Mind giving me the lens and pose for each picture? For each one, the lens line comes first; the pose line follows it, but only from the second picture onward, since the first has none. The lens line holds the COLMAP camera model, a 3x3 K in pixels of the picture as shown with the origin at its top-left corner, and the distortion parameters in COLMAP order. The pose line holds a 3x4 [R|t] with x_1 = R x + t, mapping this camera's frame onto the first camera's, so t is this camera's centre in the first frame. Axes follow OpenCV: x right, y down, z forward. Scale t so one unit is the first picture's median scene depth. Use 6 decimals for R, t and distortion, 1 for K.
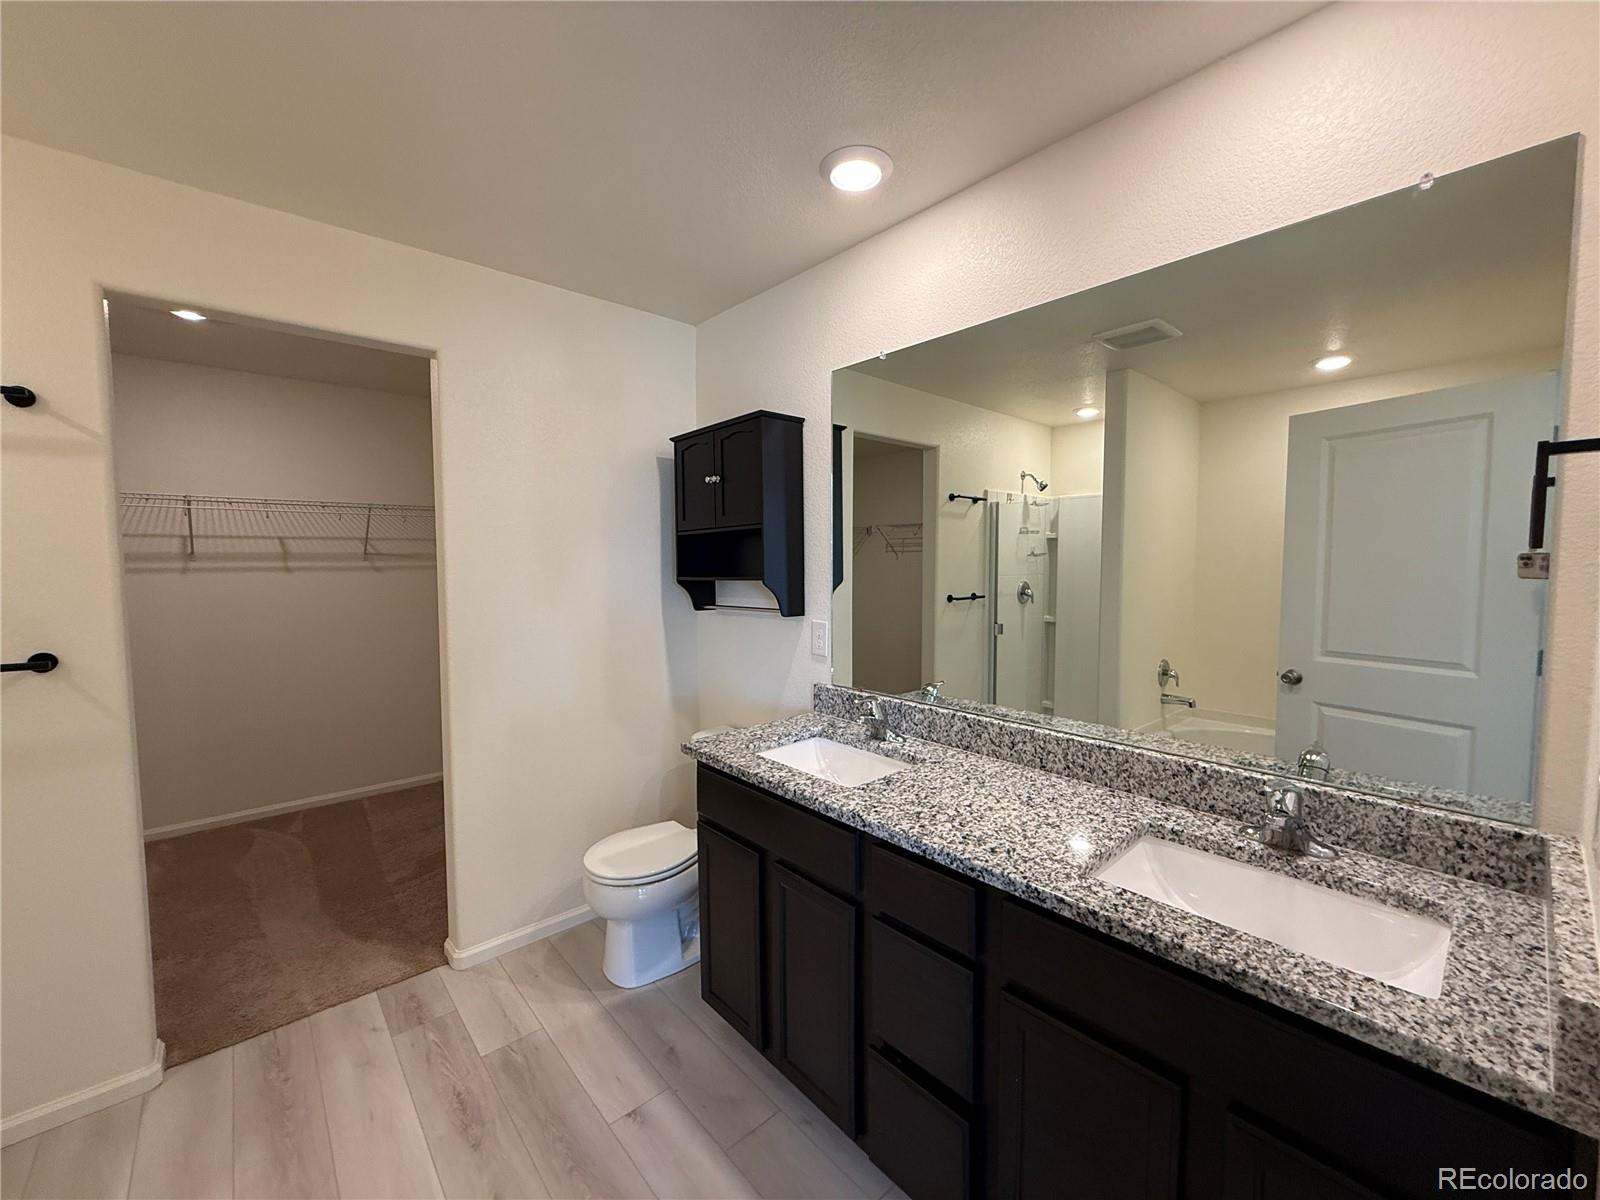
lens RADIAL K [[636.7, 0, 803.8], [0, 636.7, 600.3], [0, 0, 1]] dist [-0.012877, -0.000179]
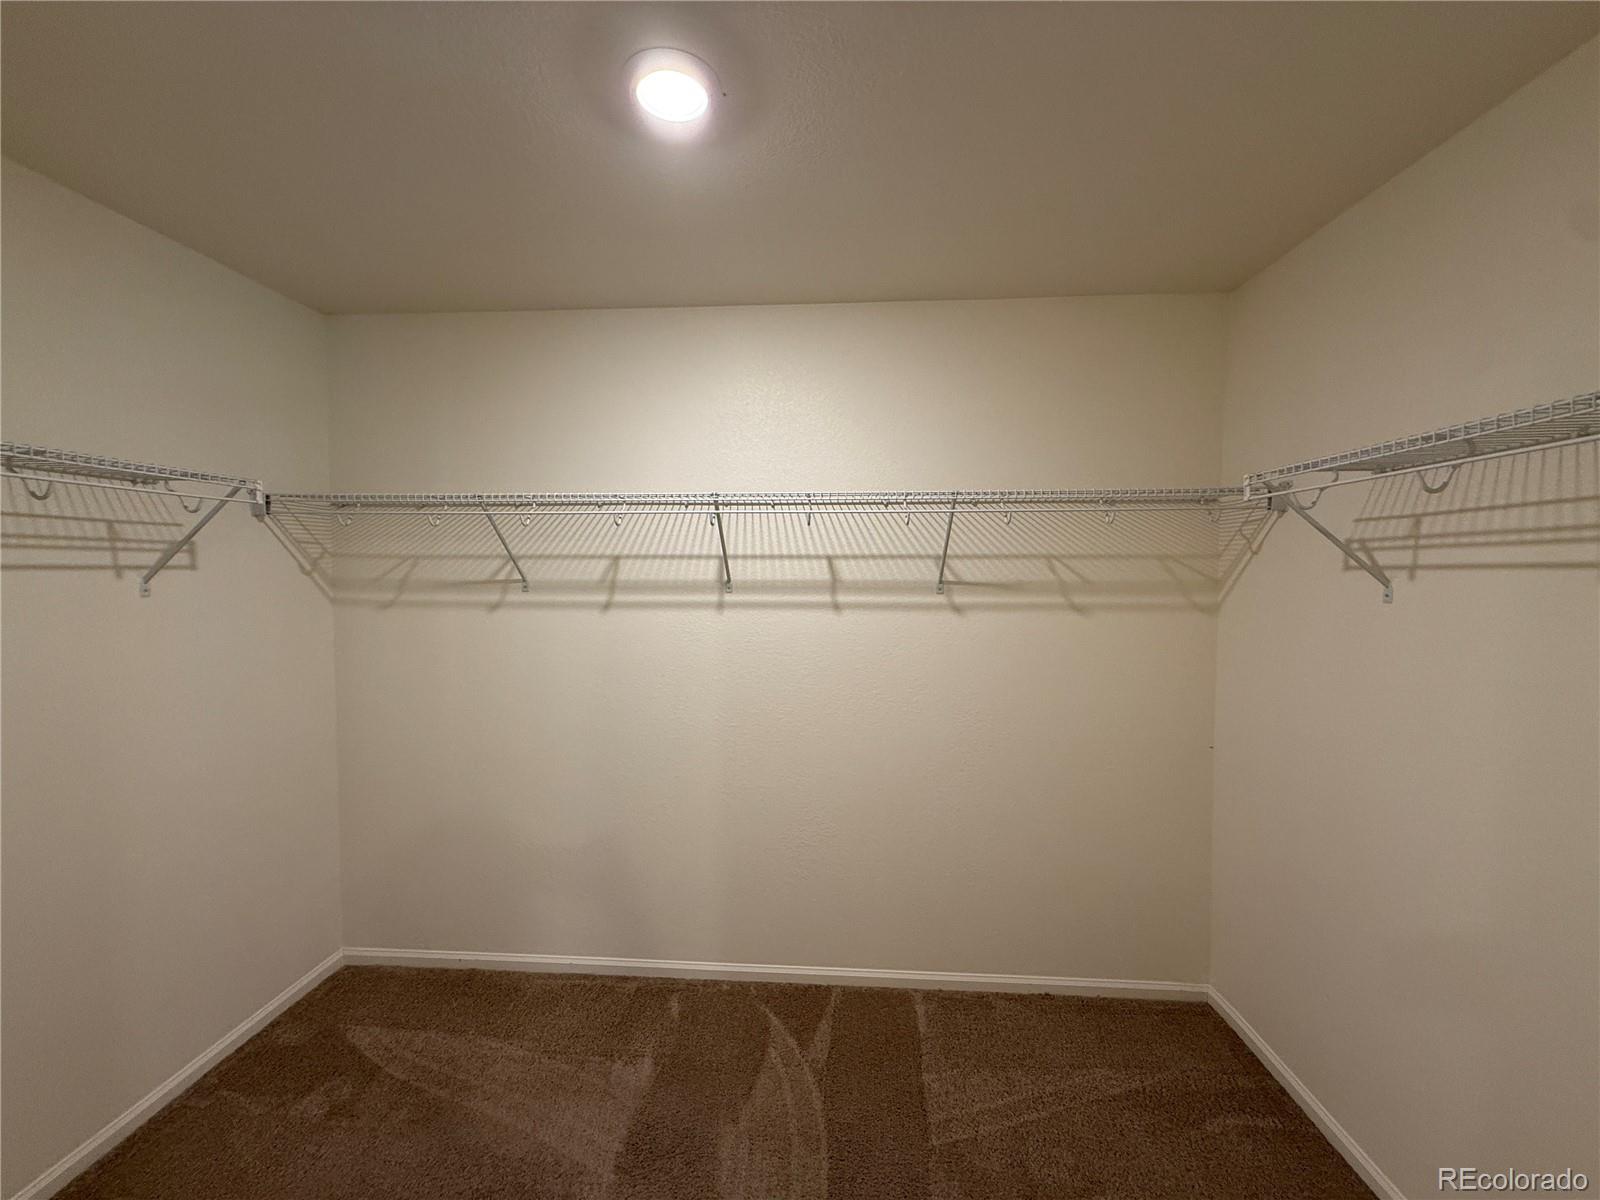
lens RADIAL K [[636.7, 0, 802.1], [0, 636.7, 592.7], [0, 0, 1]] dist [-0.012877, -0.000179]
pose [[0.701520, 0.020634, -0.712351, -0.388973], [-0.049660, 0.998566, -0.019980, -0.048915], [0.710917, 0.049391, 0.701539, 0.530341]]
